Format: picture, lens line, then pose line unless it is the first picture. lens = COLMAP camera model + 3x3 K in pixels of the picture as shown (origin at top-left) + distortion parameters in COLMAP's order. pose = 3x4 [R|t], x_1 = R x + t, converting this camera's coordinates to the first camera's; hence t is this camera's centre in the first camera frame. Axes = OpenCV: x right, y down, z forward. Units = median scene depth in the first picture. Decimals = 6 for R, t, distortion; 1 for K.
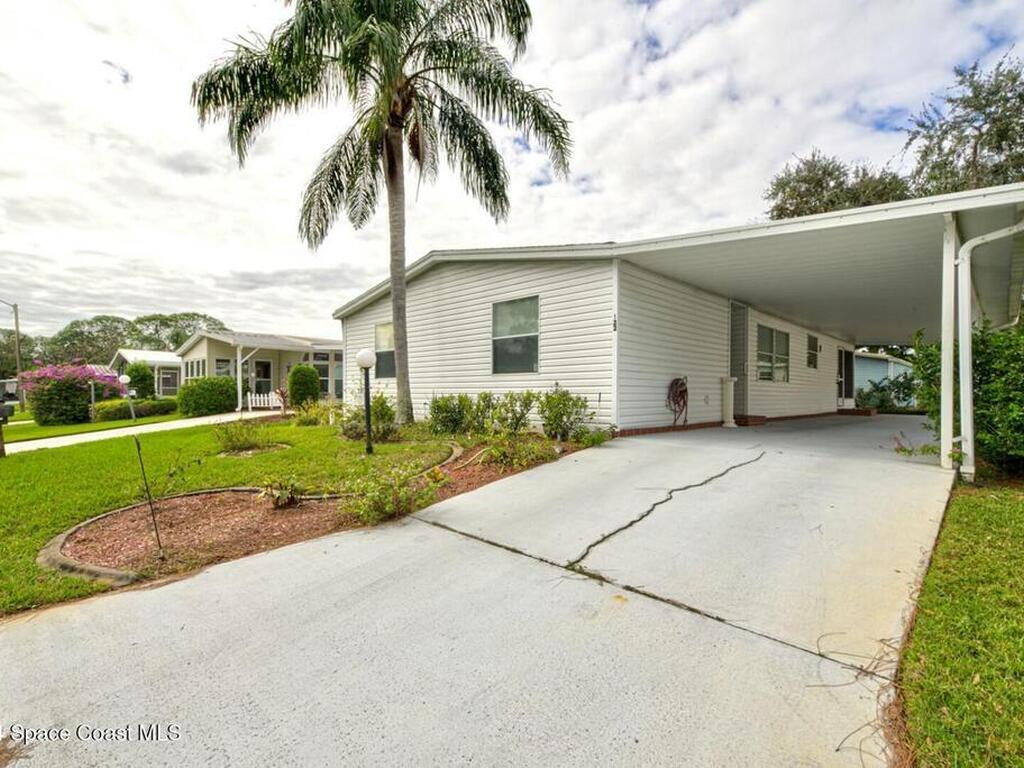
lens RADIAL K [[471.5, 0, 516.3], [0, 471.5, 391.1], [0, 0, 1]] dist [0.014287, -0.000221]
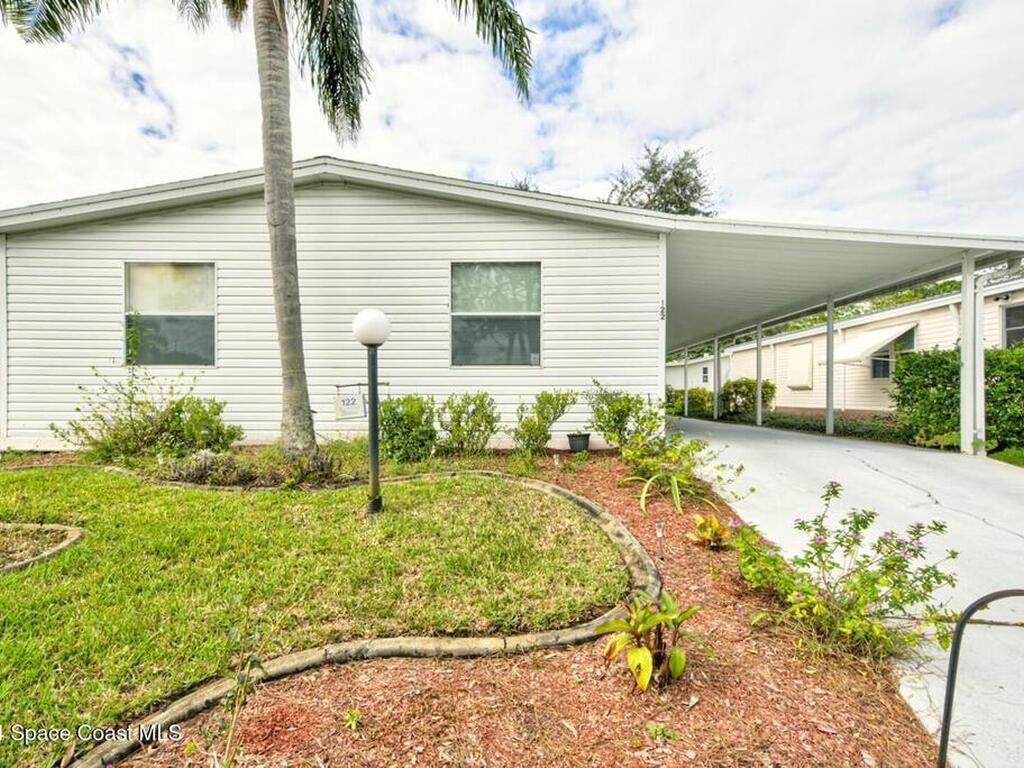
lens RADIAL K [[503.1, 0, 508.6], [0, 503.1, 390.4], [0, 0, 1]] dist [0.022612, -0.001427]
pose [[0.753037, 0.005809, 0.657953, -0.472043], [-0.001468, 0.999973, -0.007148, 0.003950], [-0.657977, 0.004417, 0.753025, 0.408187]]
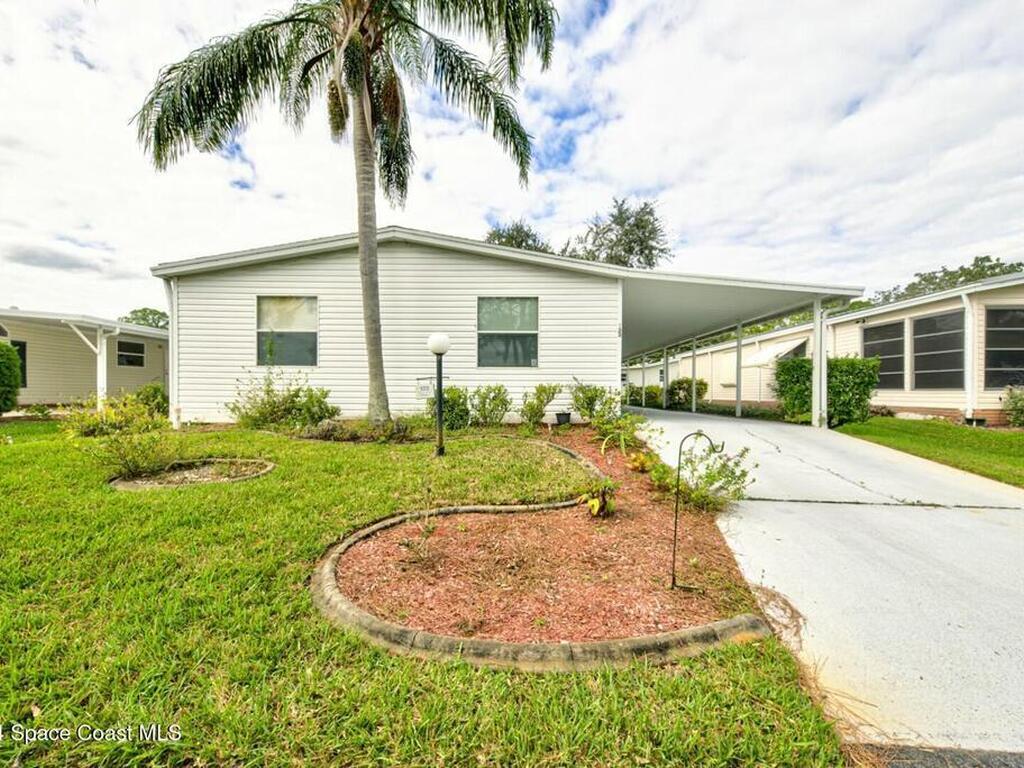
lens RADIAL K [[417.7, 0, 510.7], [0, 417.7, 389.4], [0, 0, 1]] dist [0.007125, 0.000101]
pose [[0.741154, 0.007134, 0.671297, -0.603553], [-0.006298, 0.999973, -0.003674, 0.014079], [-0.671305, -0.001505, 0.741179, 0.299995]]
